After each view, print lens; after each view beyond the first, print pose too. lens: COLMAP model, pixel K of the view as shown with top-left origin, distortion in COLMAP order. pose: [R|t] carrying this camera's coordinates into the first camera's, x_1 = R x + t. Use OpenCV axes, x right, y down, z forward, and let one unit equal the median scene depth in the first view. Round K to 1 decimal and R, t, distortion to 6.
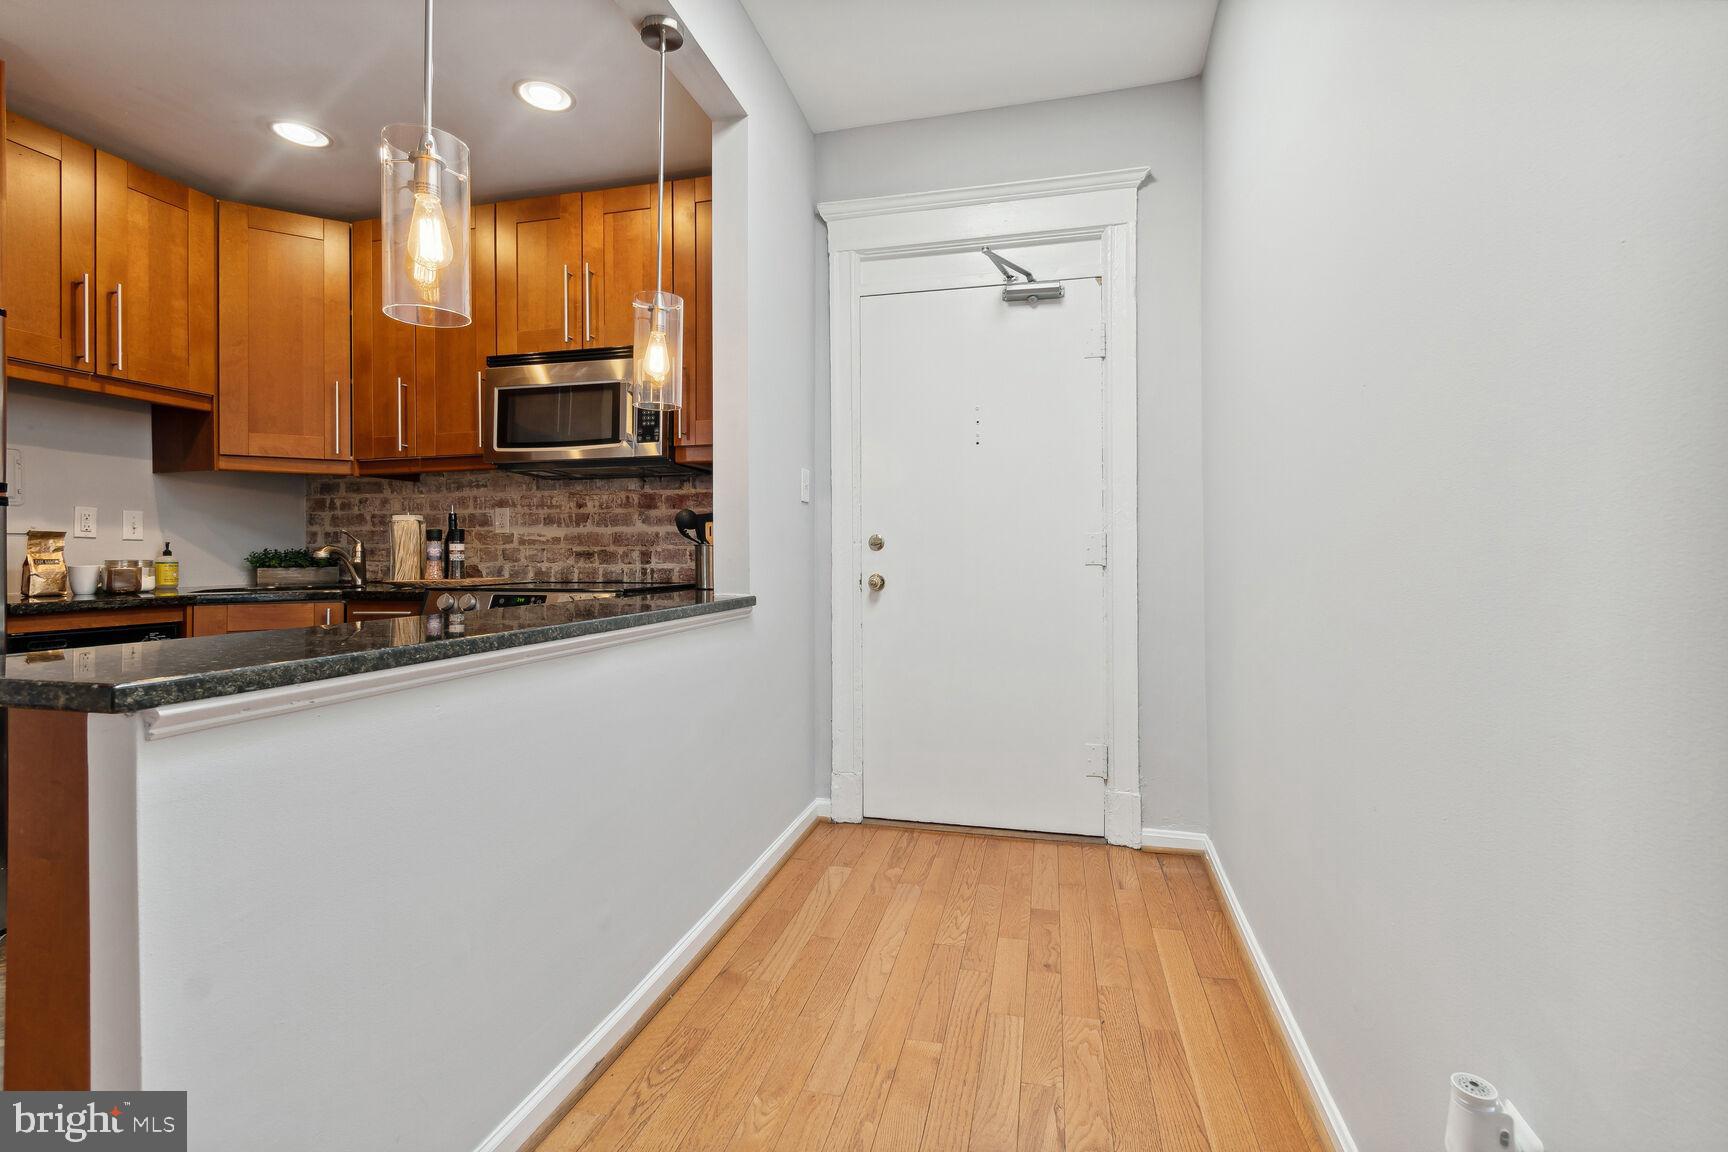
lens RADIAL K [[761.3, 0, 861.6], [0, 761.3, 555.8], [0, 0, 1]] dist [-0.000199, -0.000834]
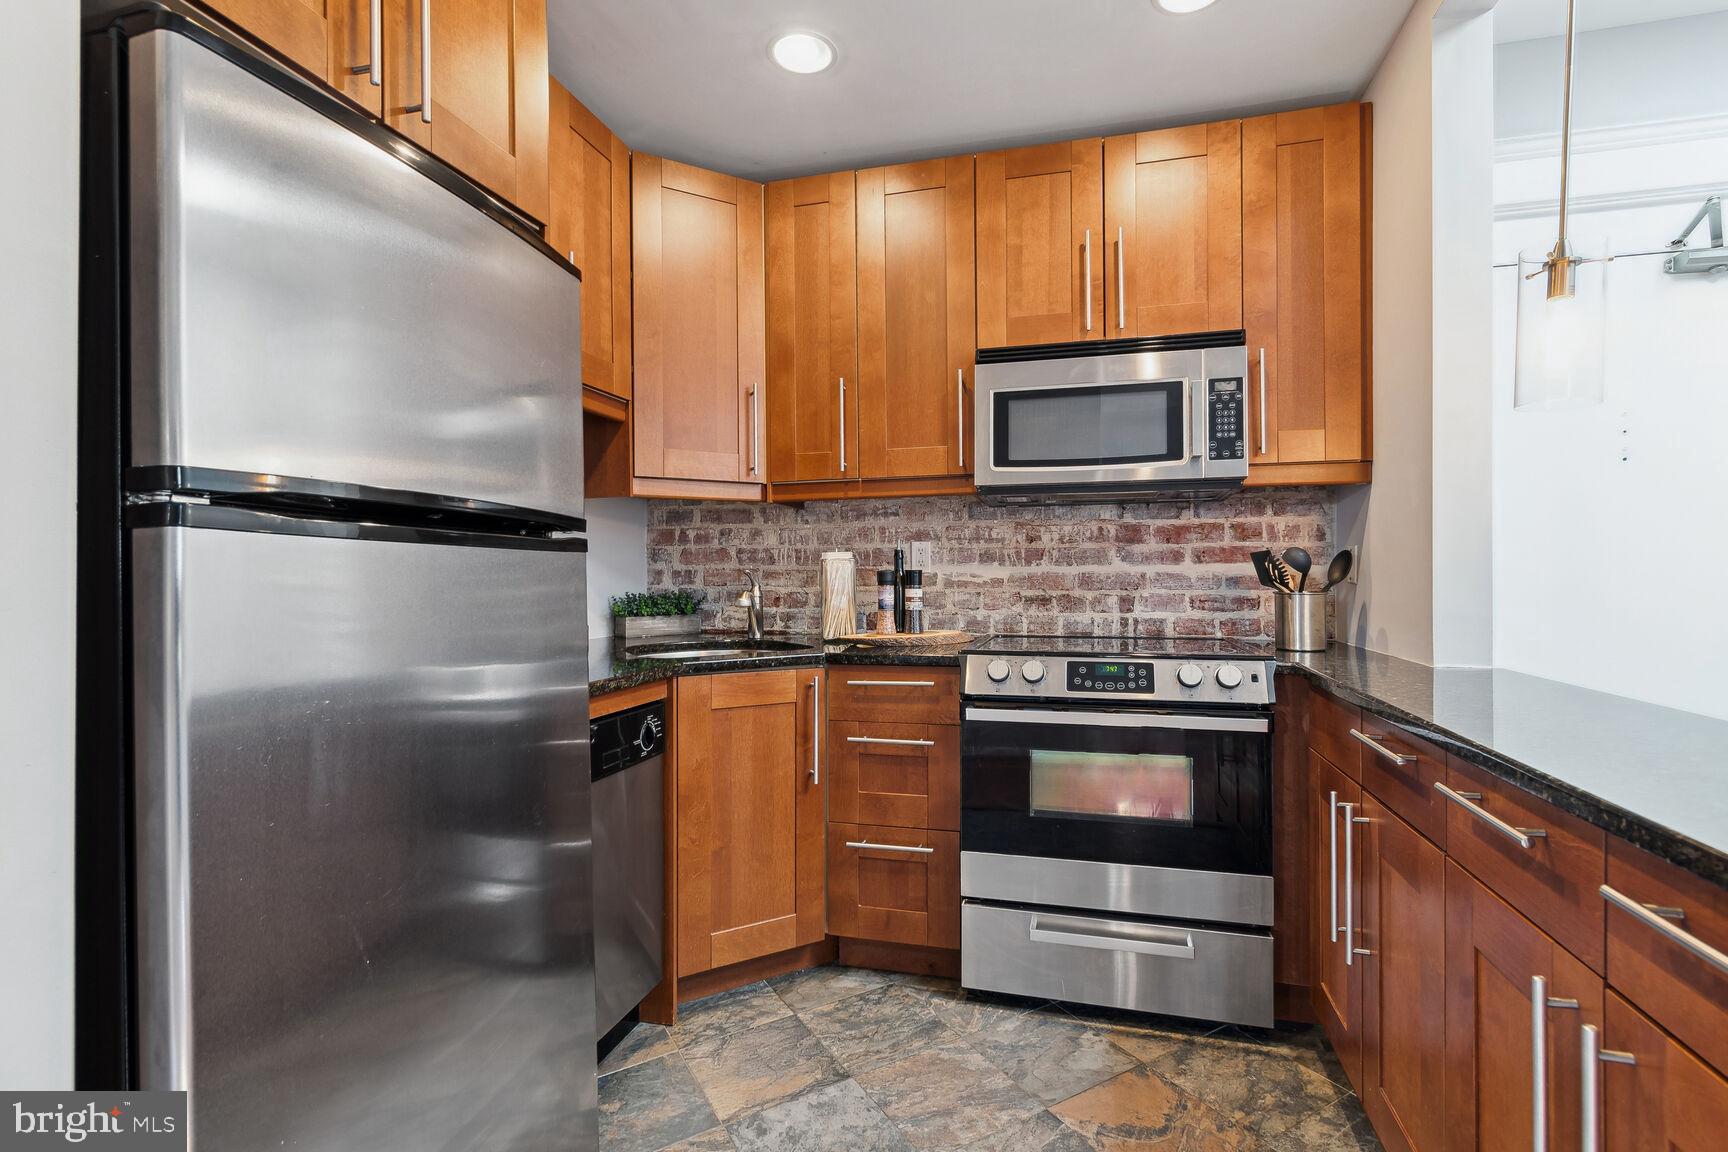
lens RADIAL K [[796.0, 0, 890.1], [0, 796.0, 582.9], [0, 0, 1]] dist [0.001187, 0.000444]
pose [[0.999950, -0.001013, -0.009932, -0.547977], [0.001068, 0.999984, 0.005599, -0.026482], [0.009926, -0.005610, 0.999935, 0.174673]]
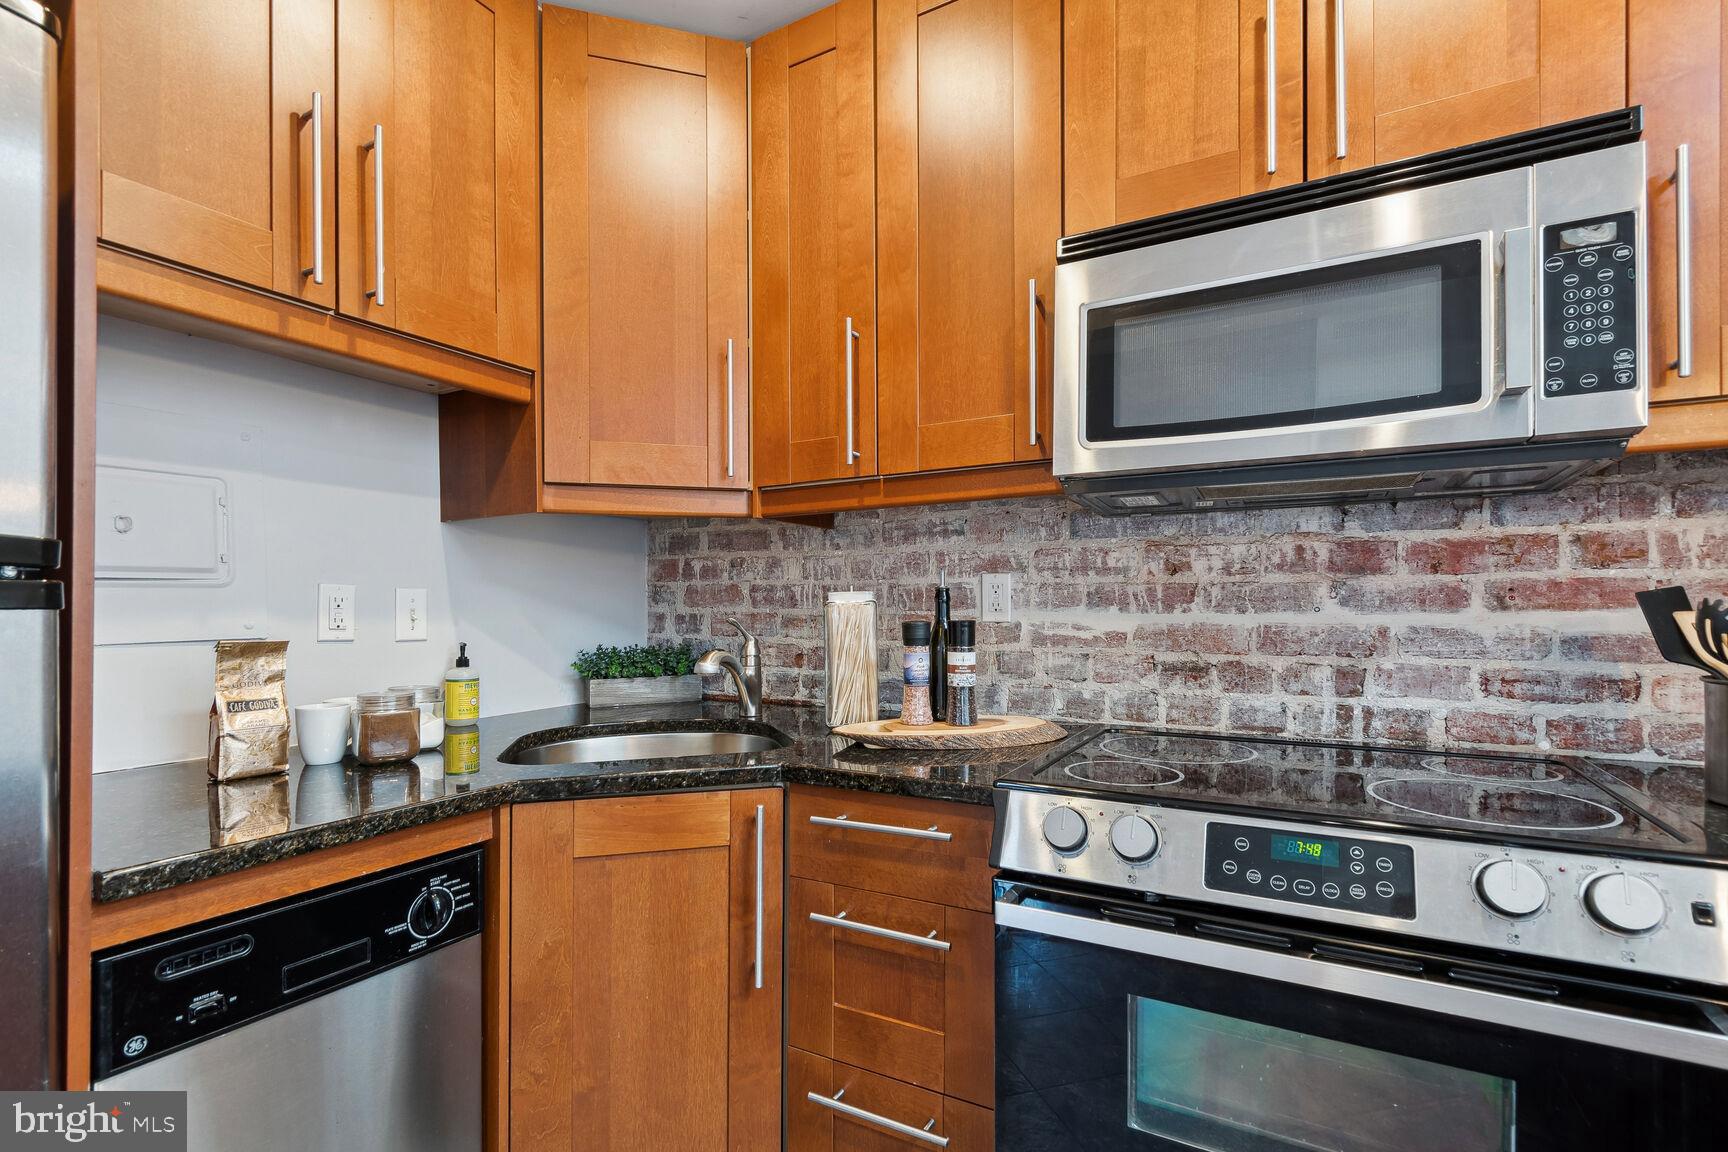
lens RADIAL K [[798.9, 0, 874.2], [0, 798.9, 613.9], [0, 0, 1]] dist [0.002716, -0.000167]
pose [[0.965627, 0.003320, -0.259912, -0.453248], [-0.001585, 0.999975, 0.006883, -0.042982], [0.259928, -0.006234, 0.965608, 0.495054]]
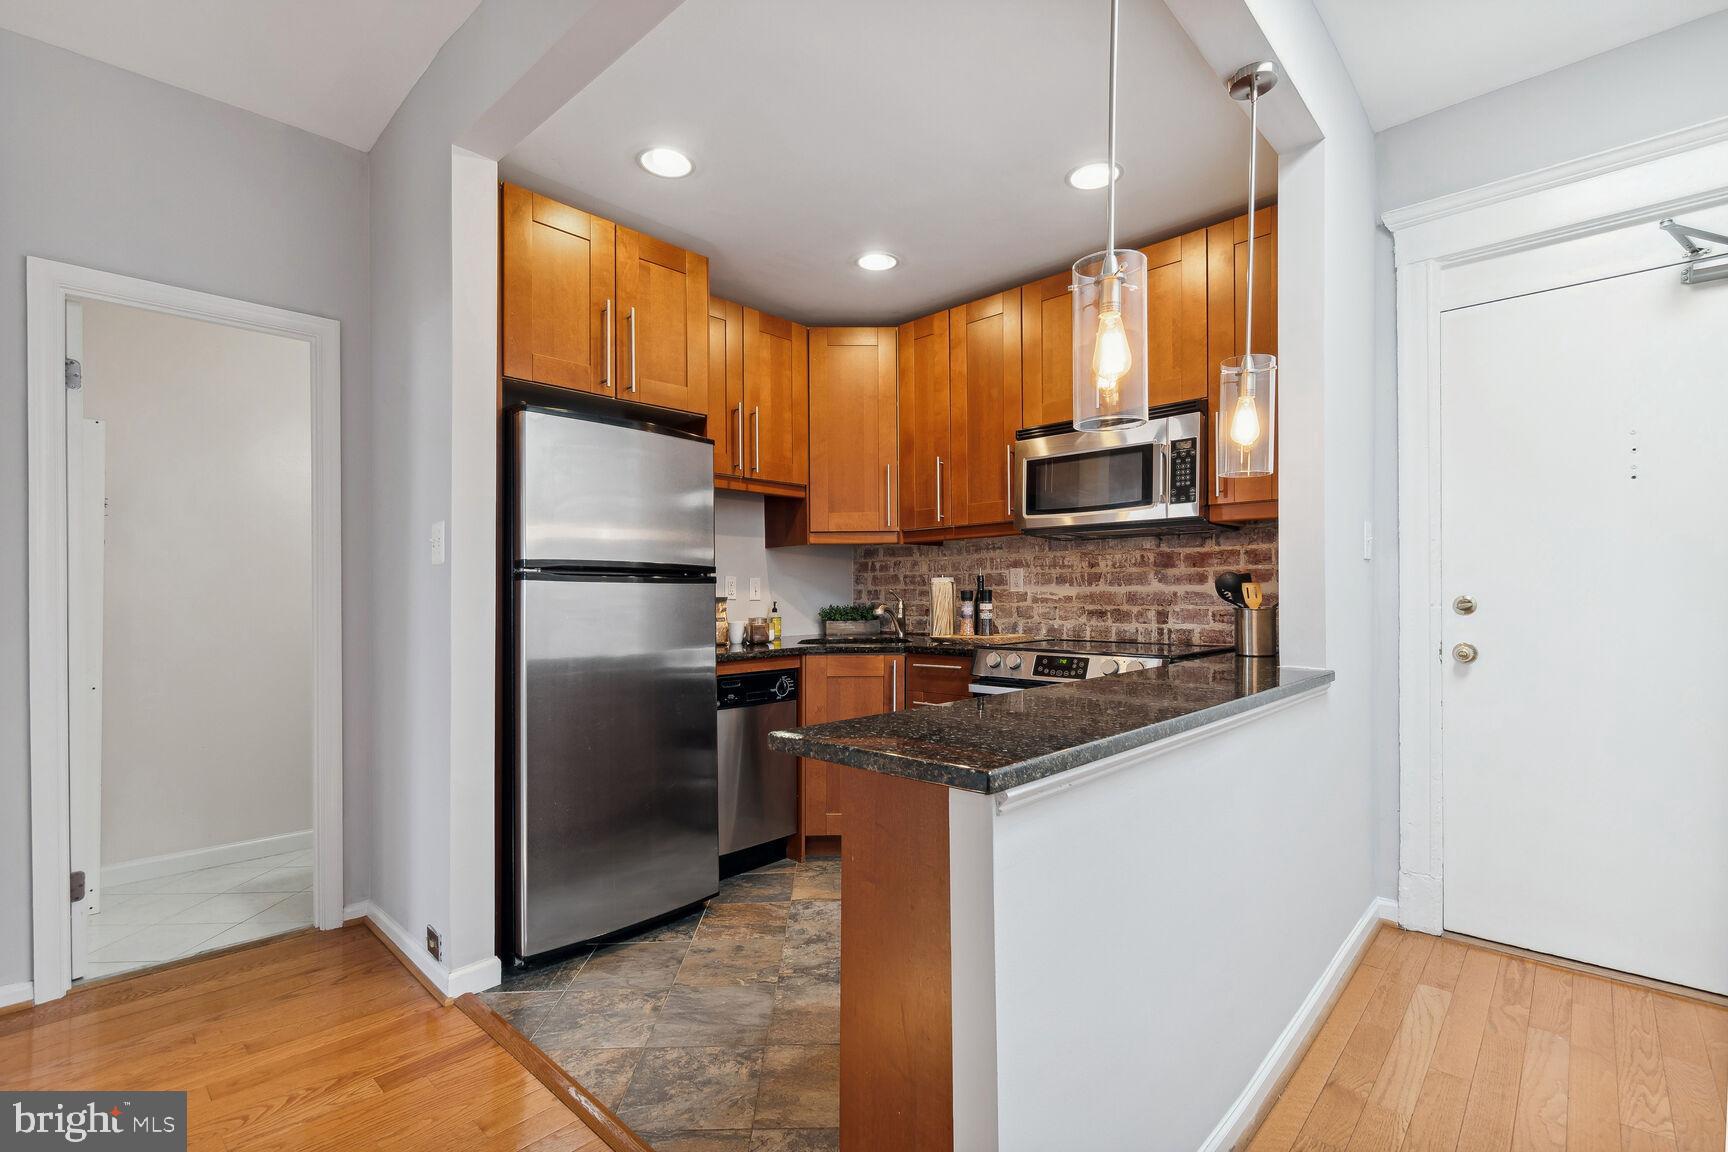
lens RADIAL K [[768.9, 0, 877.6], [0, 768.9, 603.3], [0, 0, 1]] dist [0.000092, -0.000138]
pose [[0.873410, 0.004116, -0.486969, -0.127407], [0.001955, 0.999927, 0.011959, -0.029729], [0.486982, -0.011398, 0.873337, -0.046646]]
